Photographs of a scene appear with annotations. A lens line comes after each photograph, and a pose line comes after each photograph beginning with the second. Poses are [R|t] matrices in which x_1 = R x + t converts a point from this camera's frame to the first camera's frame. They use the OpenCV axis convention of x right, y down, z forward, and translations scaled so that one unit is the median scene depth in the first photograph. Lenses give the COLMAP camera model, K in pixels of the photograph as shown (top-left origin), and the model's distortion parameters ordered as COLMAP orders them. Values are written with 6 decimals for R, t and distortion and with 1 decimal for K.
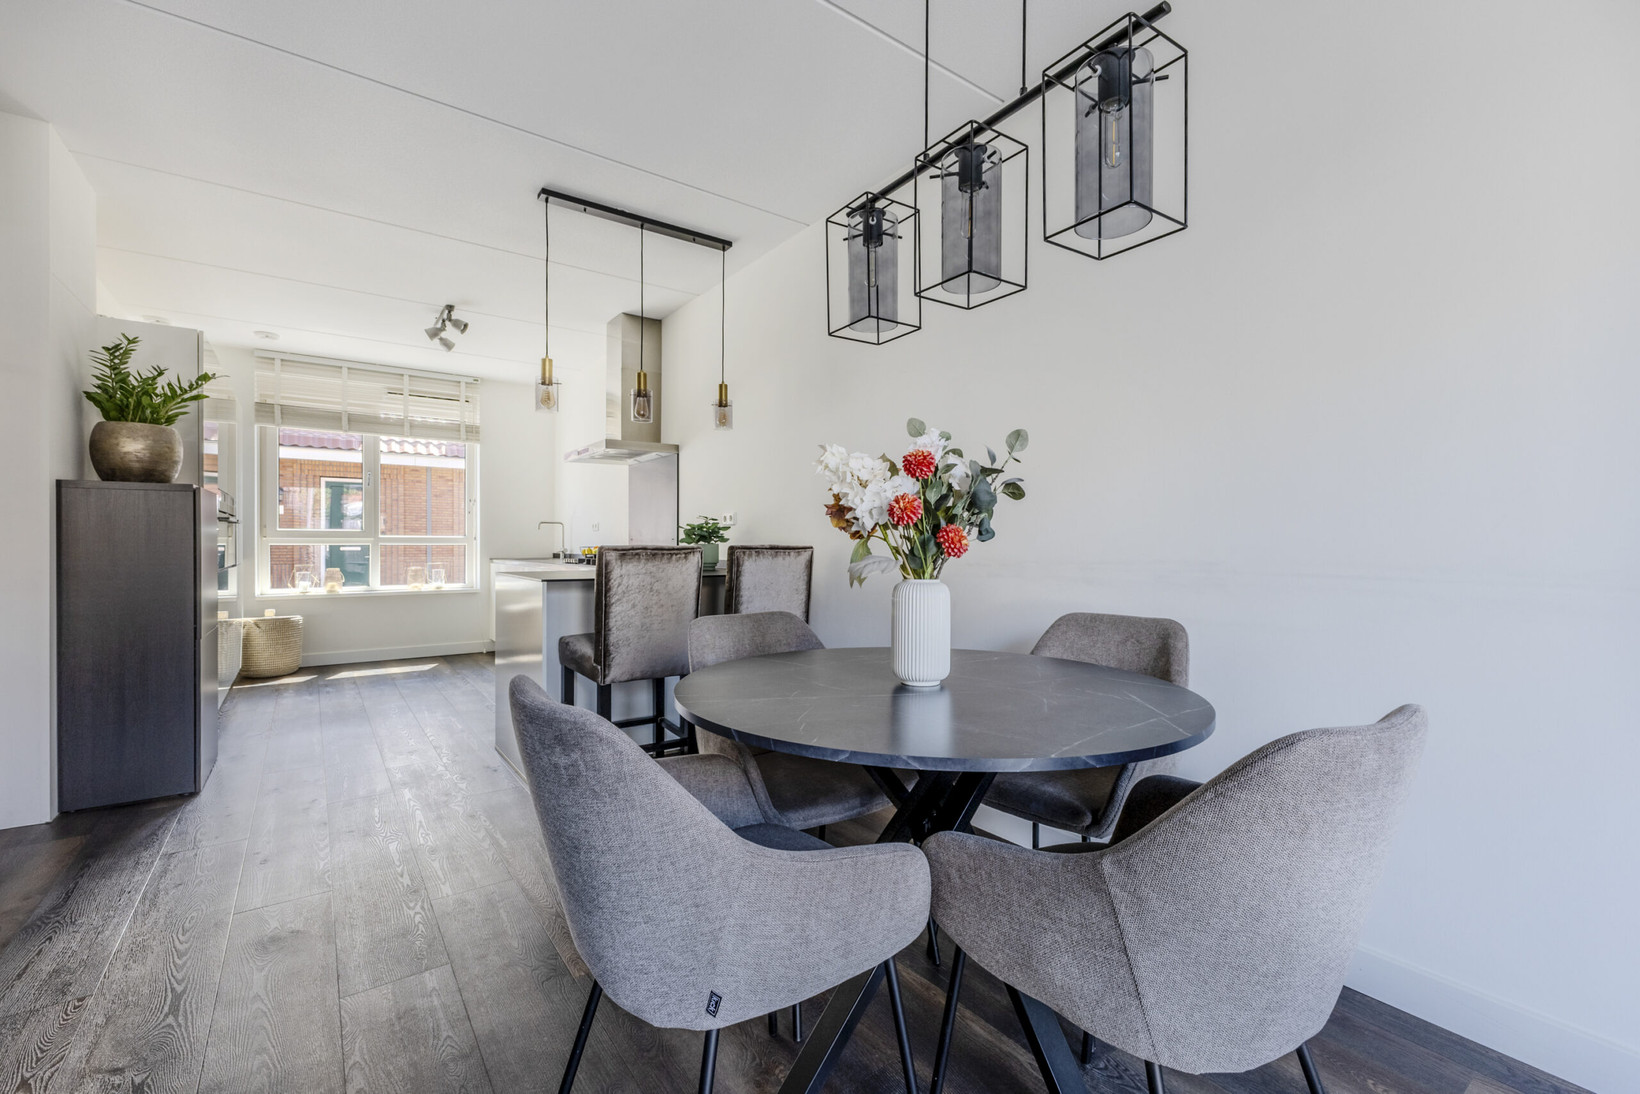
lens RADIAL K [[714.7, 0, 826.3], [0, 714.7, 549.1], [0, 0, 1]] dist [0.009855, -0.002510]
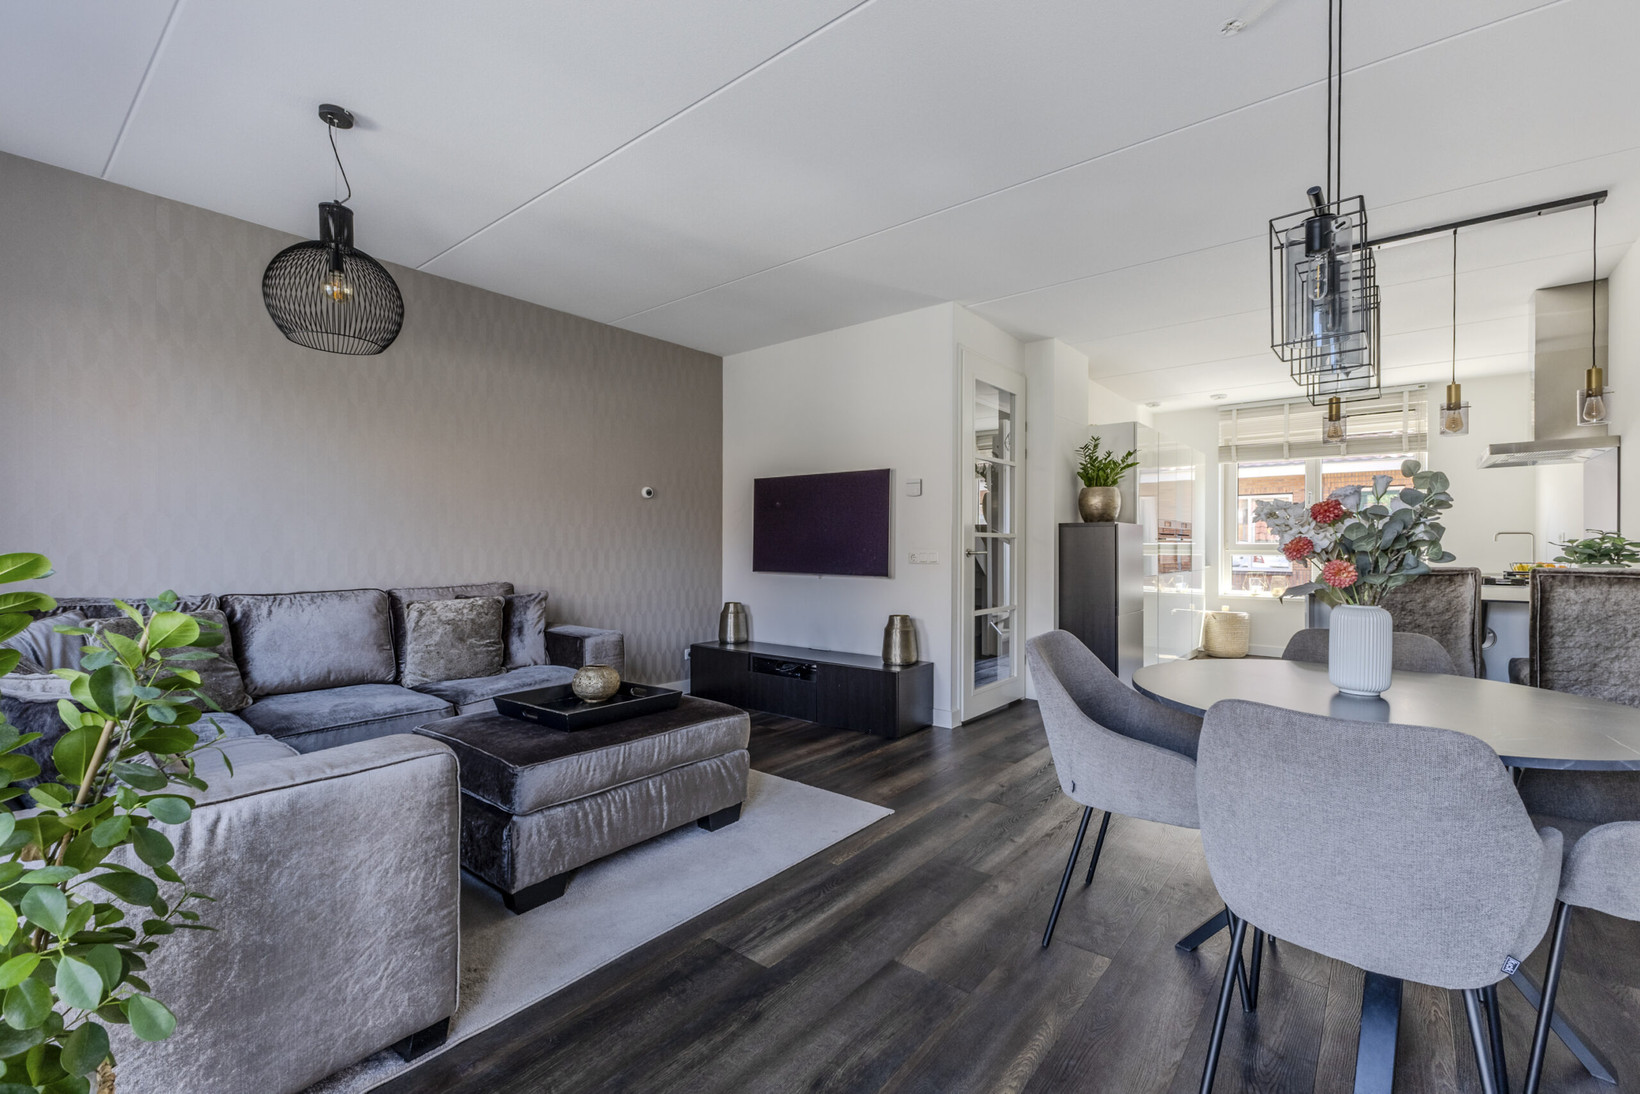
lens RADIAL K [[714.7, 0, 803.8], [0, 714.7, 544.7], [0, 0, 1]] dist [0.009855, -0.002510]
pose [[0.237034, -0.001907, -0.971500, 0.287025], [-0.006780, 0.999970, -0.003617, -0.015615], [0.971478, 0.007444, 0.237014, -0.039682]]
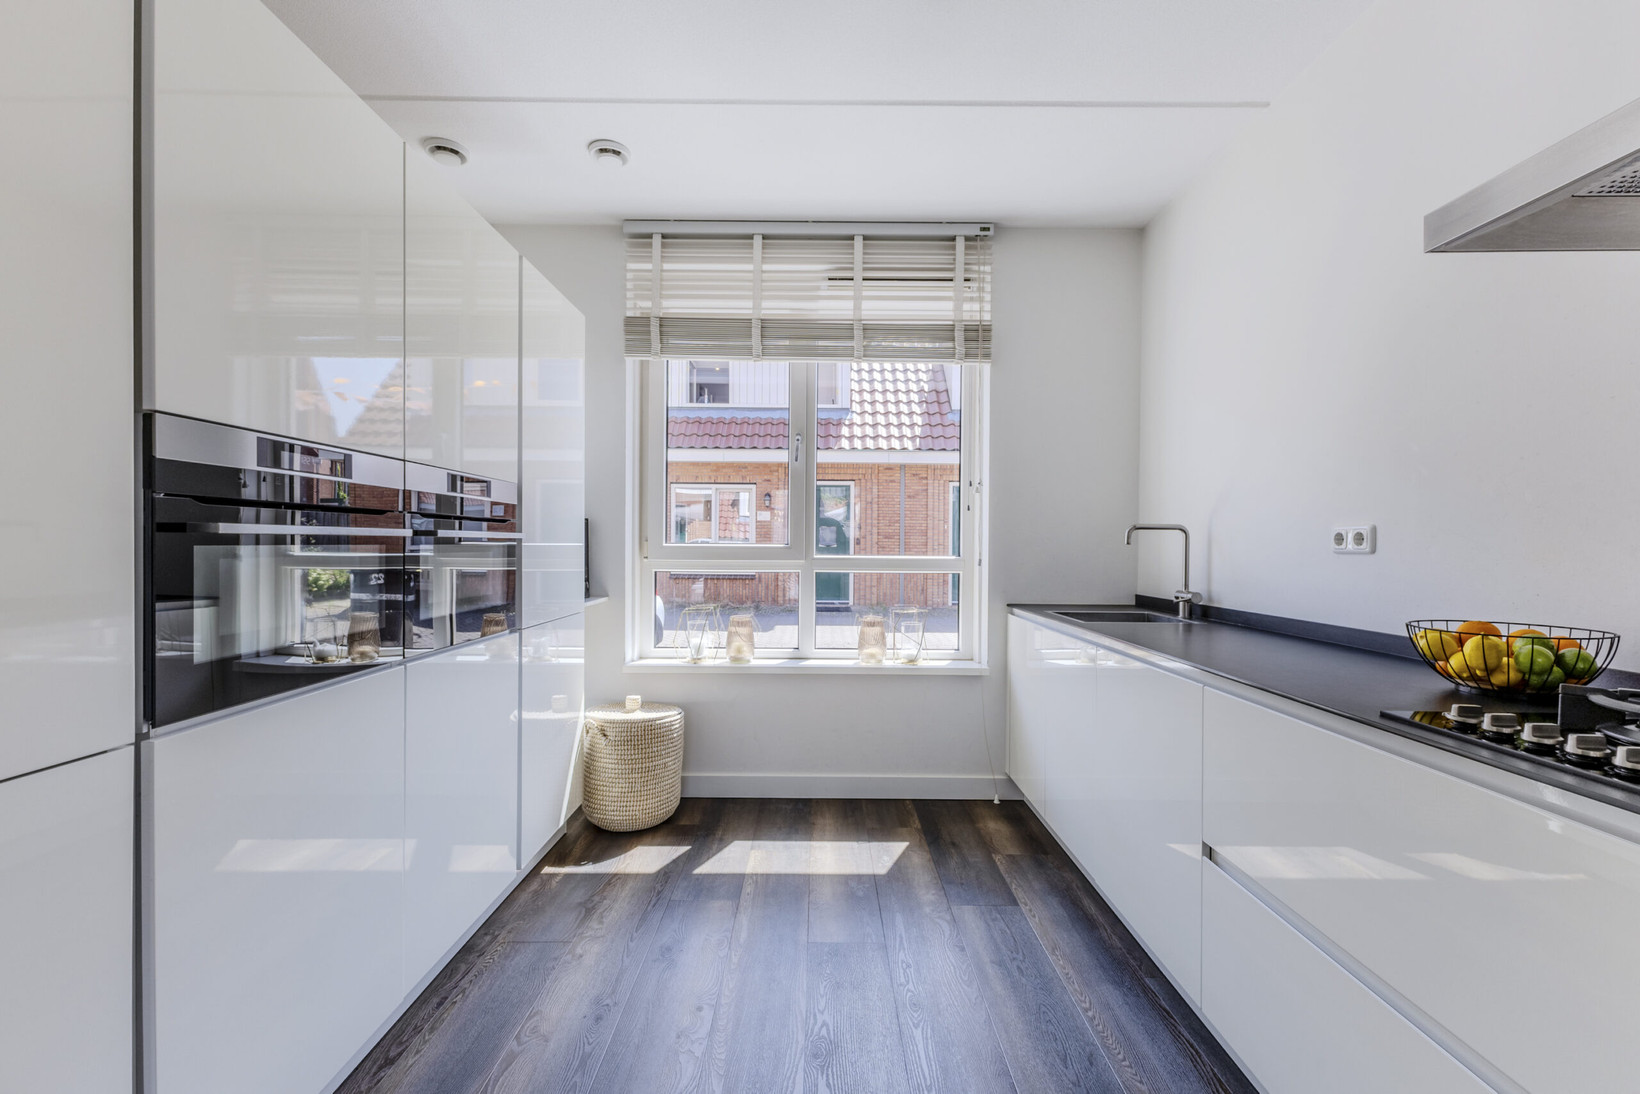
lens RADIAL K [[714.7, 0, 820.4], [0, 714.7, 549.8], [0, 0, 1]] dist [0.009855, -0.002510]
pose [[0.816698, 0.009229, -0.576992, -0.342227], [-0.009639, 0.999951, 0.002352, -0.026393], [0.576985, 0.003641, 0.816747, 0.623029]]
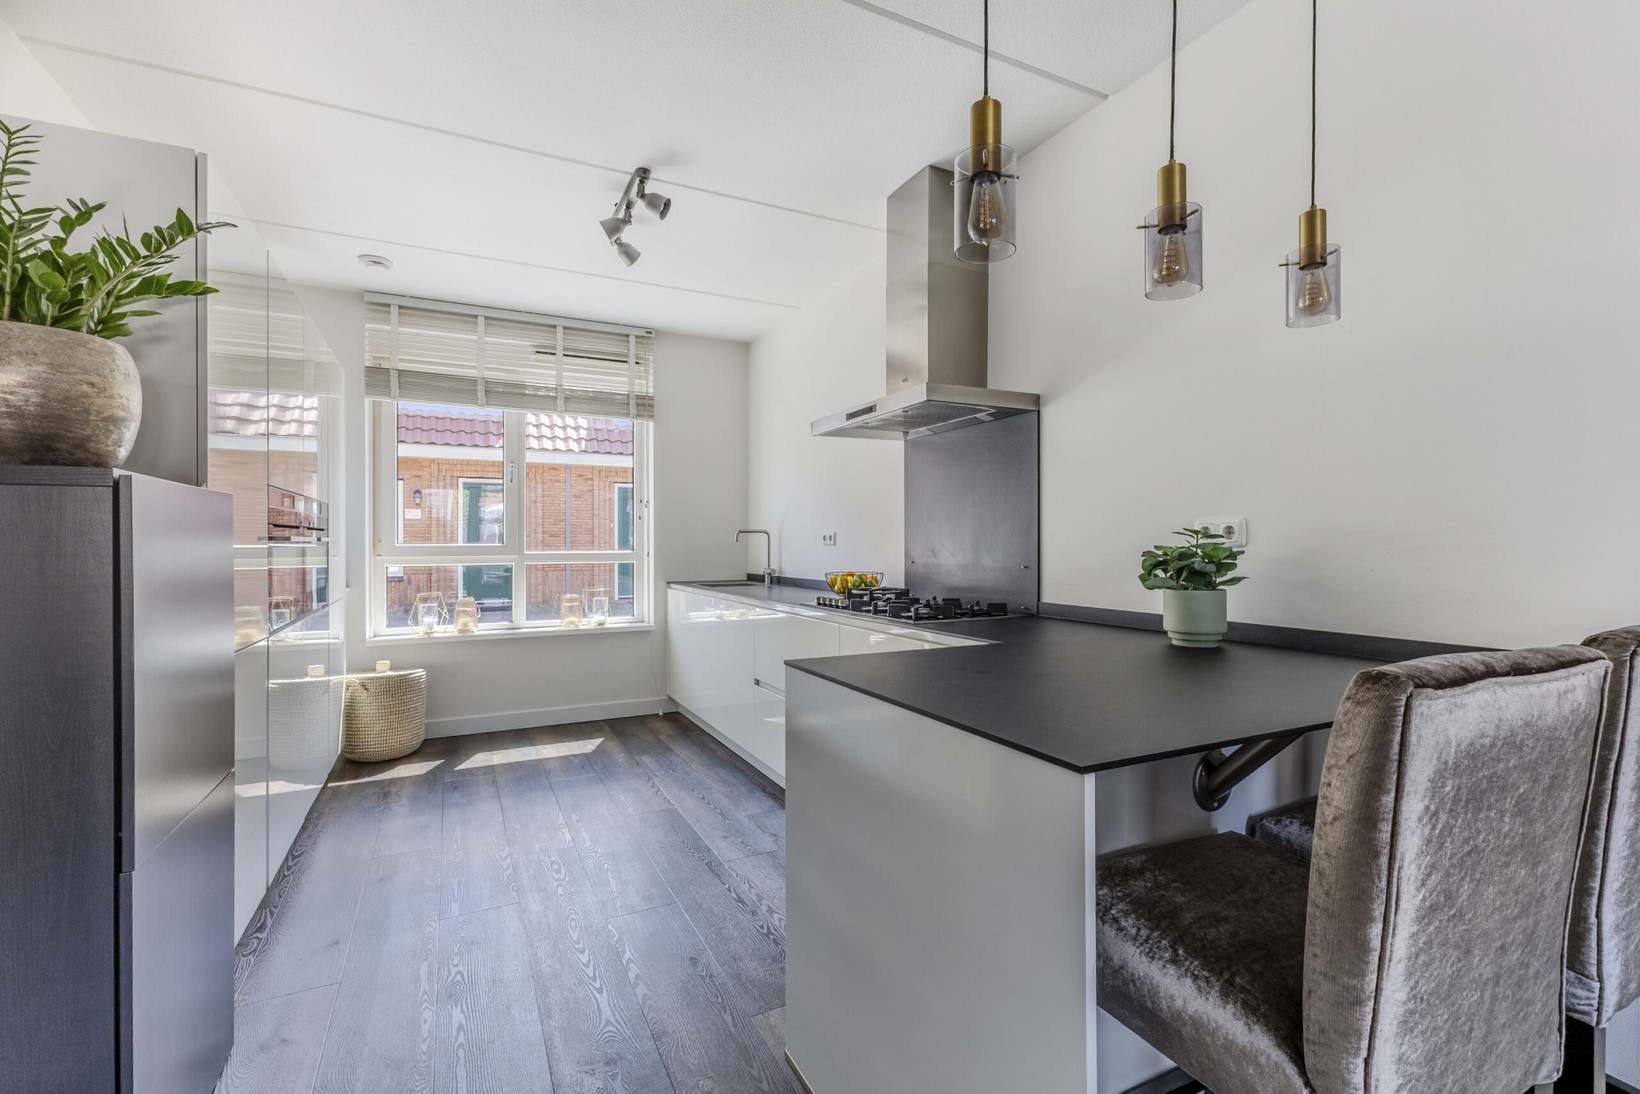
lens RADIAL K [[714.7, 0, 819.1], [0, 714.7, 544.6], [0, 0, 1]] dist [0.009855, -0.002510]
pose [[0.988205, -0.002373, -0.153118, -0.240353], [0.001957, 0.999994, -0.002869, -0.025155], [0.153124, 0.002535, 0.988204, 0.363299]]
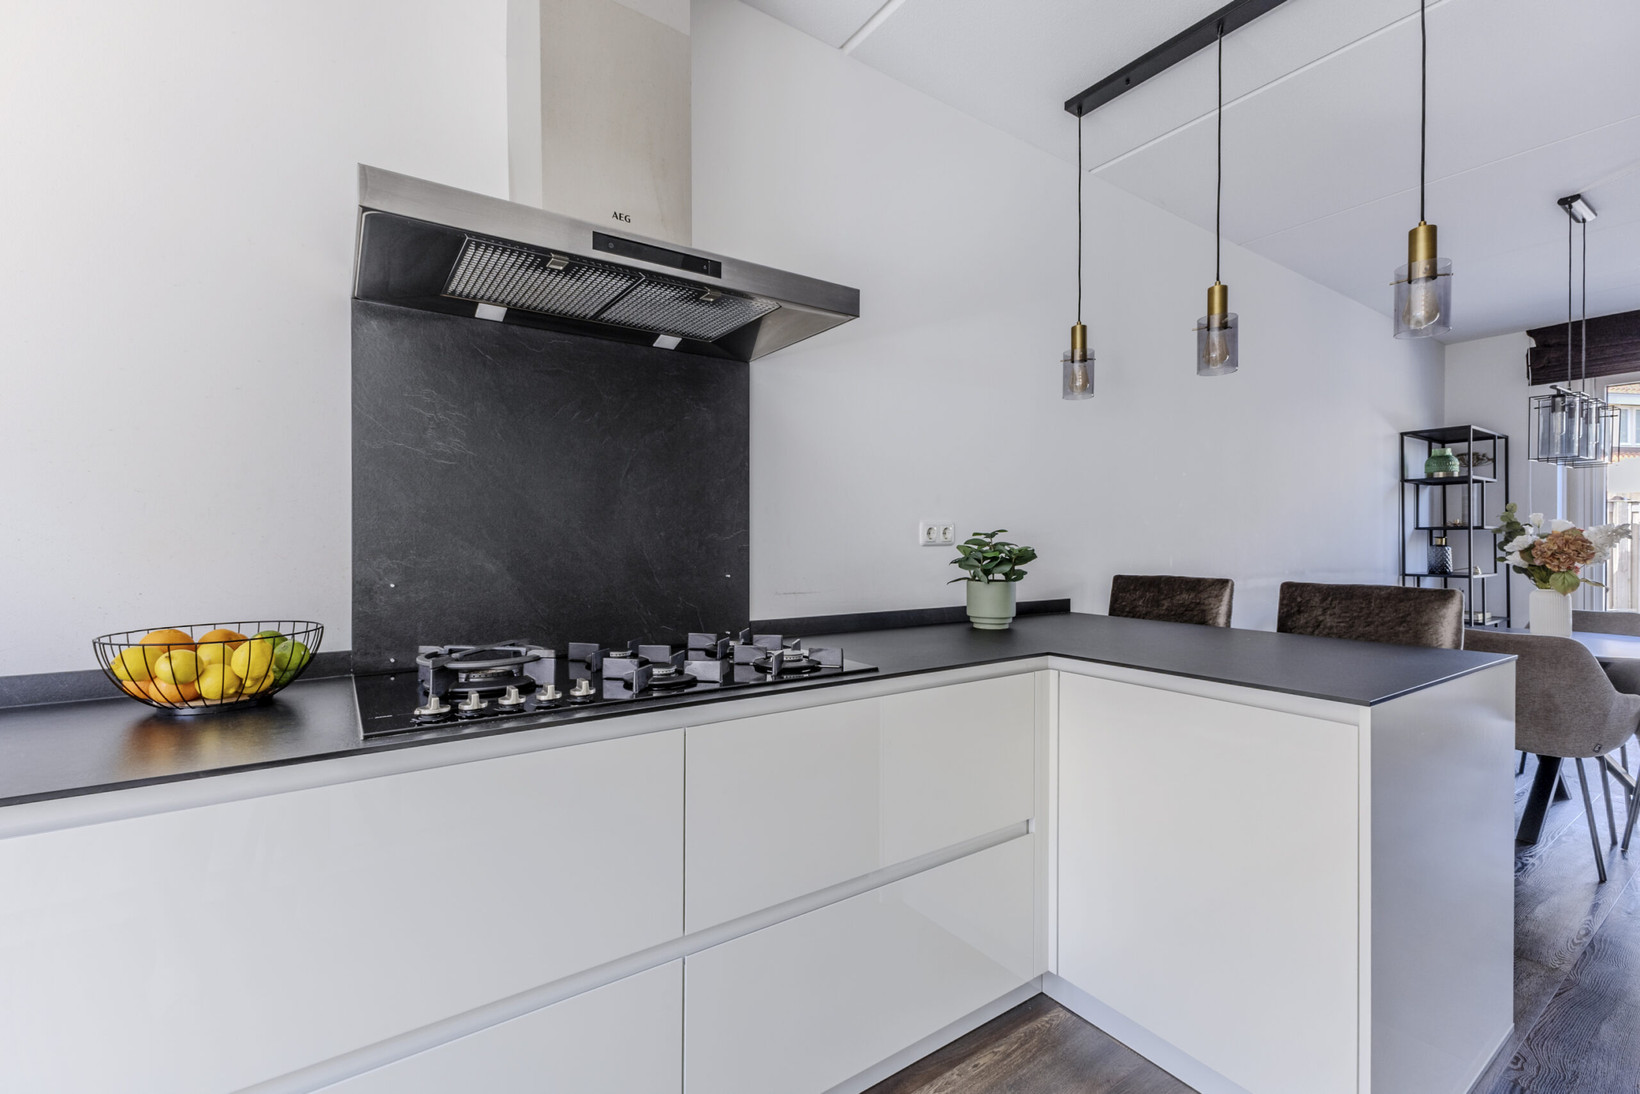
lens RADIAL K [[714.7, 0, 823.8], [0, 714.7, 544.4], [0, 0, 1]] dist [0.009855, -0.002510]
pose [[0.018196, -0.007248, 0.999808, -0.526341], [0.002157, 0.999972, 0.007209, -0.028103], [-0.999832, 0.002026, 0.018211, 0.816328]]
